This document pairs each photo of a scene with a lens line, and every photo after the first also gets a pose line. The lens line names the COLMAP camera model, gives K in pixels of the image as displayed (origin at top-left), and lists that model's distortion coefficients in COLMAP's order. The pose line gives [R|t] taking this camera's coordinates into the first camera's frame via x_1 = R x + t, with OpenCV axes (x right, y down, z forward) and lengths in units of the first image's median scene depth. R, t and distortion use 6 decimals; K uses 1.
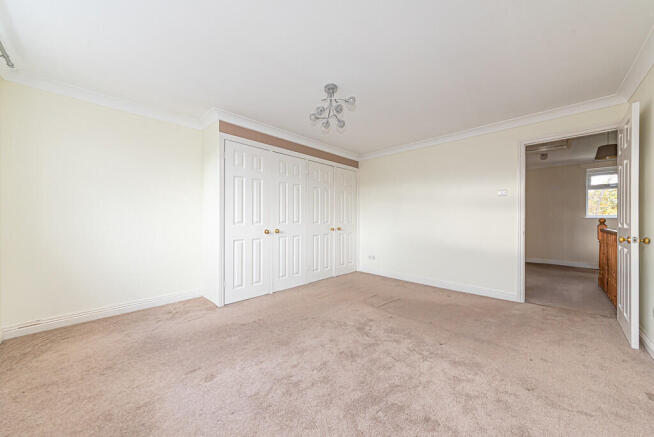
lens RADIAL K [[230.2, 0, 329.7], [0, 230.2, 218.6], [0, 0, 1]] dist [-0.000262, -0.000102]
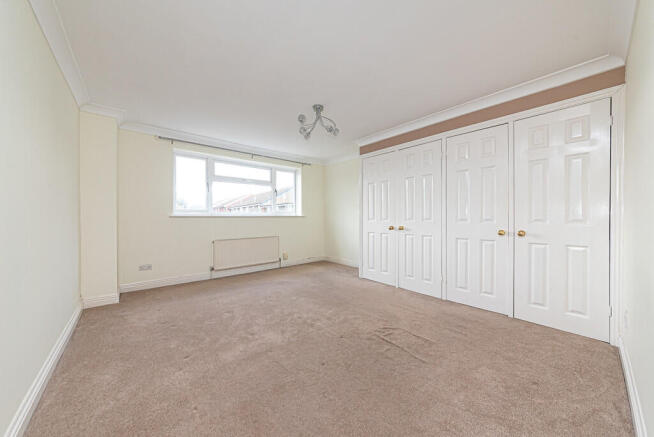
lens RADIAL K [[230.2, 0, 338.9], [0, 230.2, 217.9], [0, 0, 1]] dist [-0.000262, -0.000102]
pose [[-0.067223, 0.004307, -0.997729, 0.846781], [0.005993, 0.999974, 0.003912, 0.005330], [0.997720, -0.005716, -0.067247, 0.852944]]
